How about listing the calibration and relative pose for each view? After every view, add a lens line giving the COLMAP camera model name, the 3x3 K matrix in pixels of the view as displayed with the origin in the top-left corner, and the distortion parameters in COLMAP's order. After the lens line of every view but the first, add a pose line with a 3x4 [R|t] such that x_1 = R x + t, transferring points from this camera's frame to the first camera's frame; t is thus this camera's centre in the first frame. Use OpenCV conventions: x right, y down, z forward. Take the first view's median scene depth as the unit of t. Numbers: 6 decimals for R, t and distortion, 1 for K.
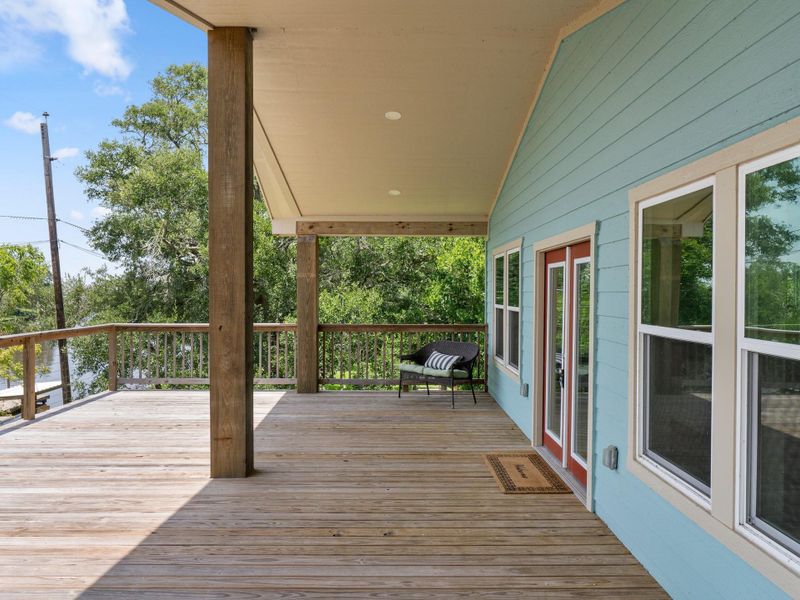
lens RADIAL K [[646.9, 0, 400.0], [0, 646.9, 300.0], [0, 0, 1]] dist [-0.006688, -0.005334]
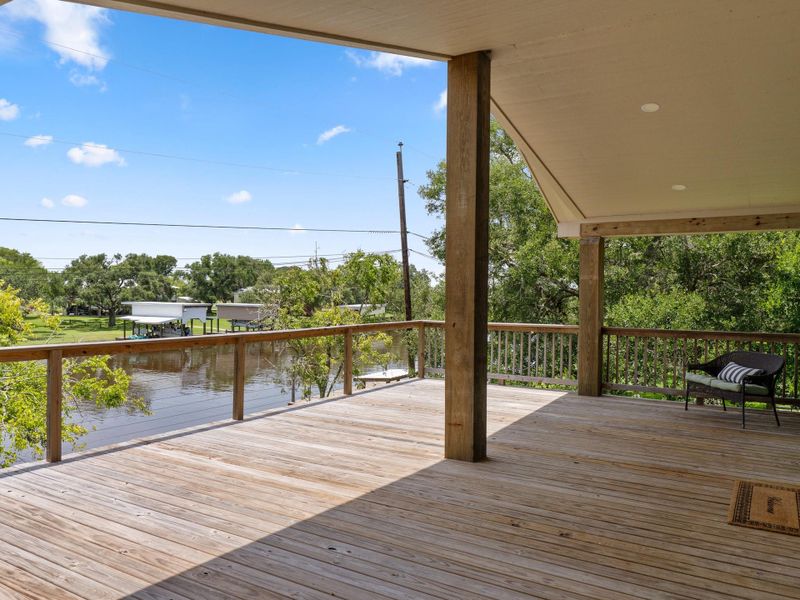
lens RADIAL K [[646.9, 0, 400.0], [0, 646.9, 300.0], [0, 0, 1]] dist [-0.006688, -0.005334]
pose [[0.830944, 0.012821, -0.556208, 0.245943], [-0.015571, 0.999879, -0.000214, 0.001650], [0.556138, 0.008839, 0.831043, 0.016760]]
